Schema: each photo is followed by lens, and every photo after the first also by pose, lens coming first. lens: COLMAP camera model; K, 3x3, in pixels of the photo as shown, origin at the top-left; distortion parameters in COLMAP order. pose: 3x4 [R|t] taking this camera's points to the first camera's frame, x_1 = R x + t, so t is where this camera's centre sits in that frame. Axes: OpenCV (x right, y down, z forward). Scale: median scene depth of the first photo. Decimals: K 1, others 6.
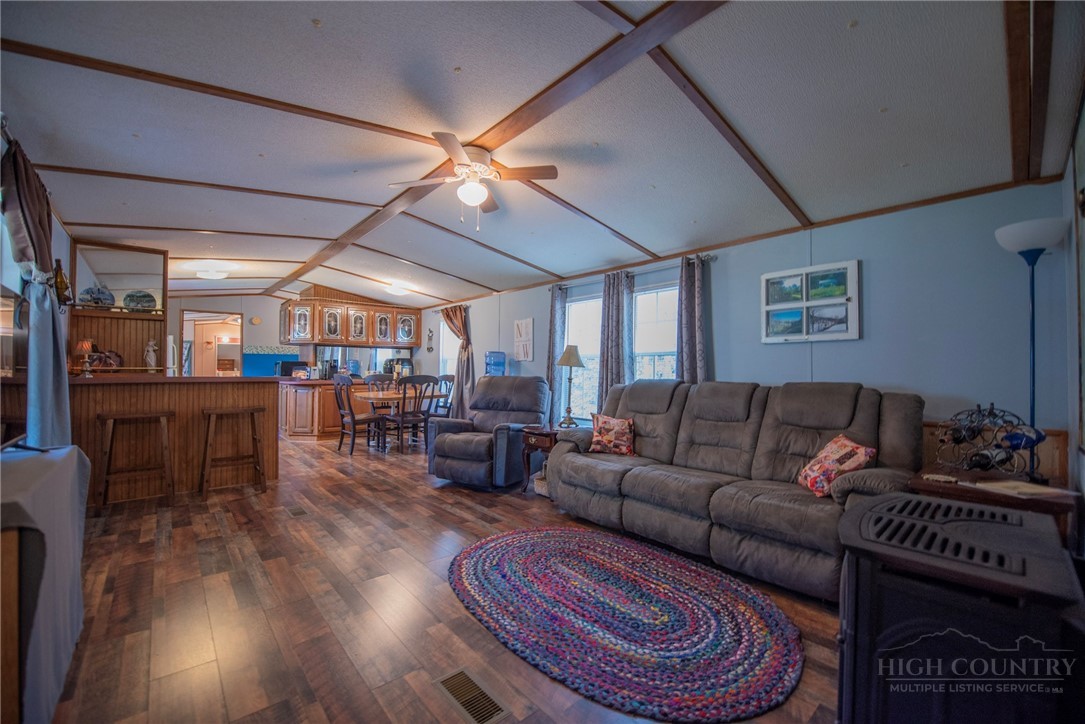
lens RADIAL K [[431.6, 0, 539.0], [0, 431.6, 362.3], [0, 0, 1]] dist [-0.017064, -0.002185]
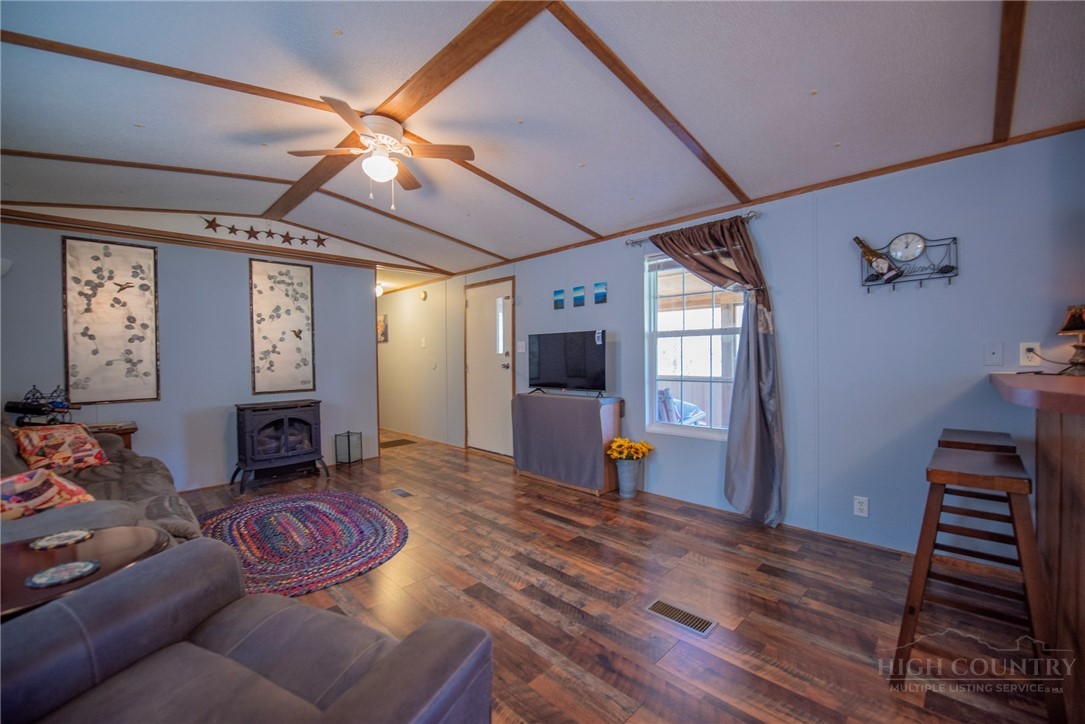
lens RADIAL K [[435.5, 0, 538.9], [0, 435.5, 362.0], [0, 0, 1]] dist [-0.016001, -0.002602]
pose [[-0.998075, 0.000895, -0.062006, -0.360119], [0.001945, 0.999856, -0.016885, 0.027827], [0.061982, -0.016974, -0.997933, 1.610091]]
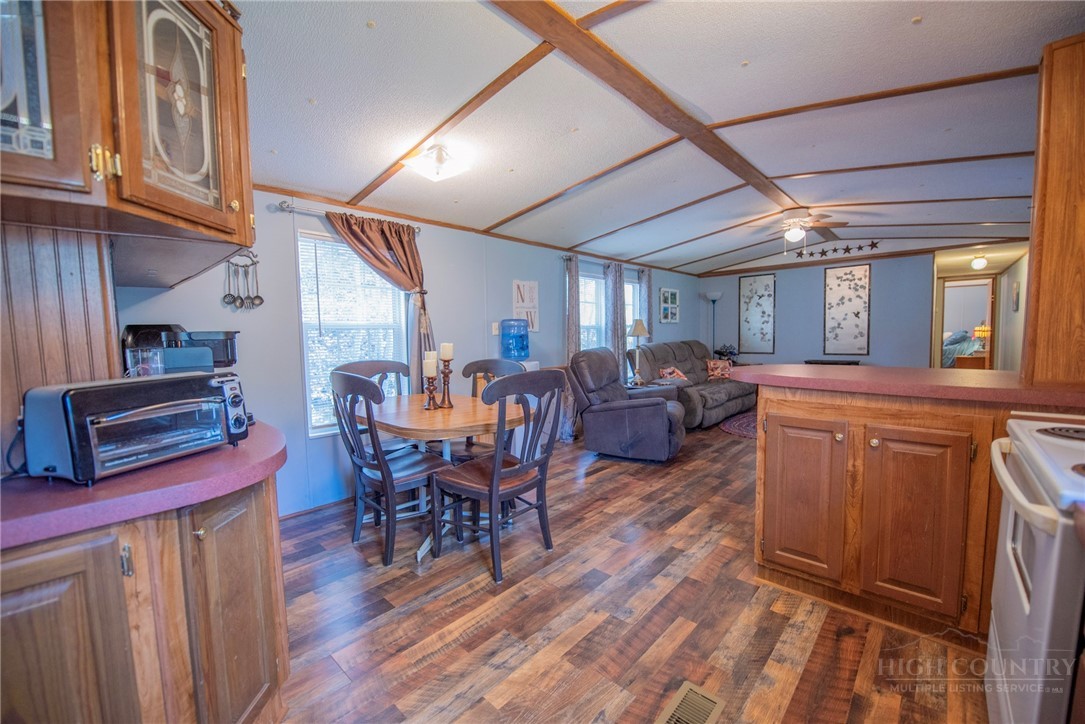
lens RADIAL K [[435.5, 0, 538.9], [0, 435.5, 362.0], [0, 0, 1]] dist [-0.016001, -0.002602]
pose [[-0.096595, -0.079126, 0.992174, -1.488536], [-0.004879, 0.996861, 0.079025, -0.018943], [-0.995312, 0.002793, -0.096678, 1.810256]]
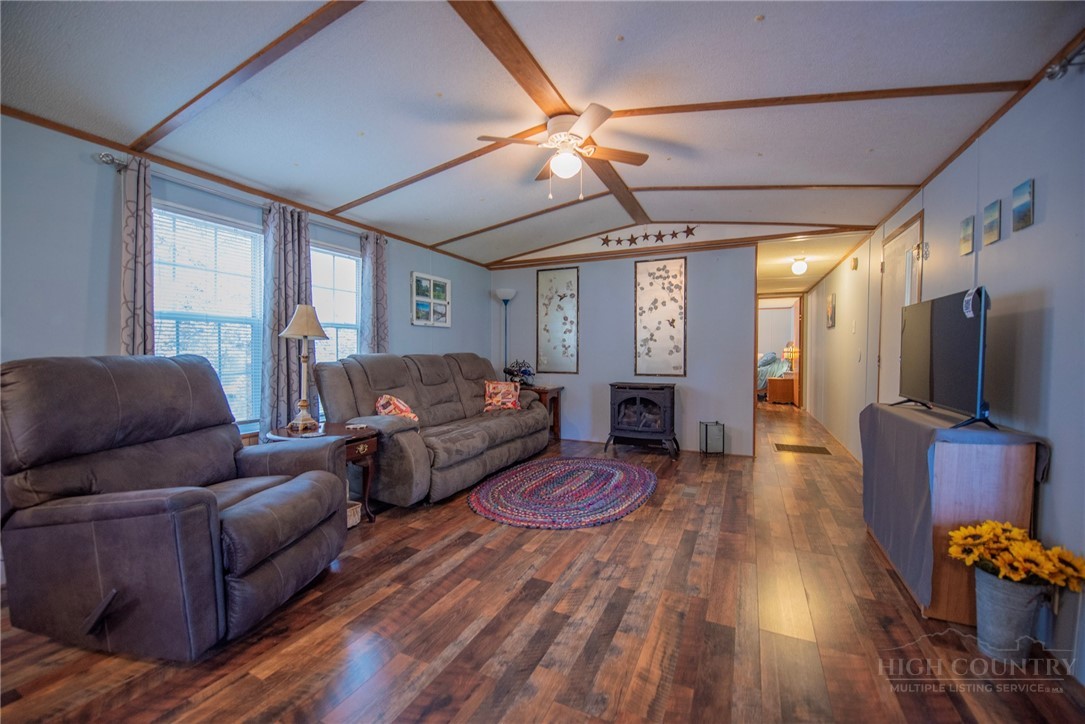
lens RADIAL K [[431.6, 0, 539.0], [0, 431.6, 362.3], [0, 0, 1]] dist [-0.017064, -0.002185]
pose [[-0.392245, -0.039454, 0.919014, -0.866498], [-0.031962, 0.999061, 0.029248, 0.020729], [-0.919305, -0.017901, -0.393138, 1.192819]]
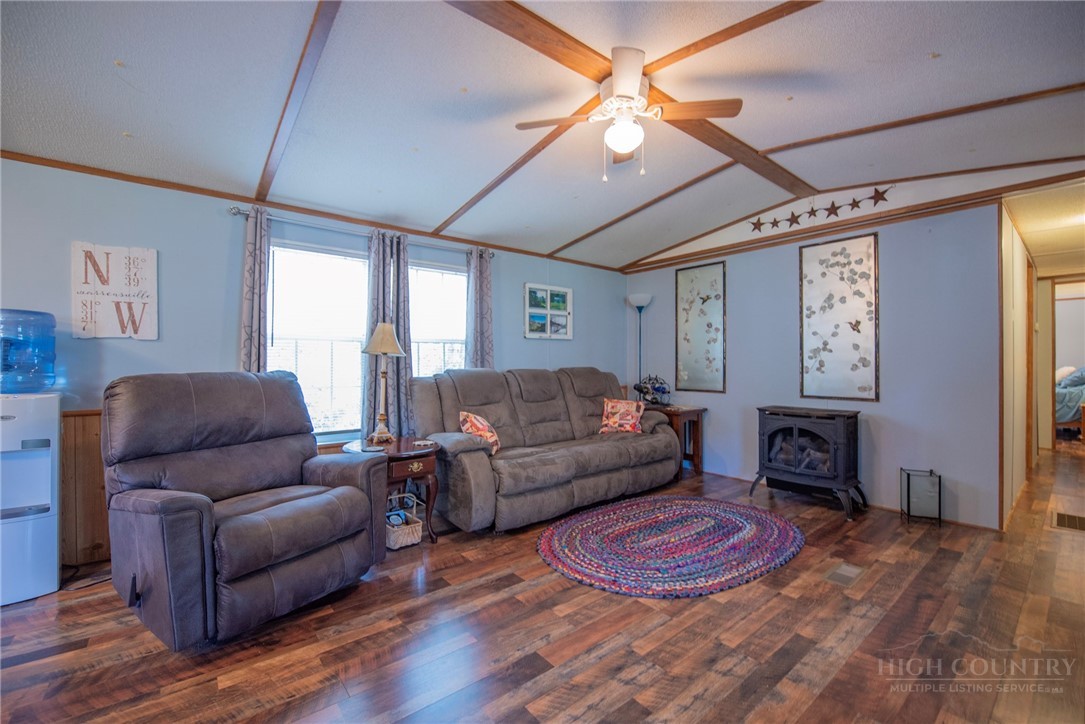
lens RADIAL K [[447.9, 0, 539.2], [0, 447.9, 362.4], [0, 0, 1]] dist [-0.017644, -0.000881]
pose [[0.044680, -0.015842, 0.998876, -0.811699], [-0.025067, 0.999542, 0.016974, 0.005053], [-0.998687, -0.025798, 0.044263, 0.924637]]
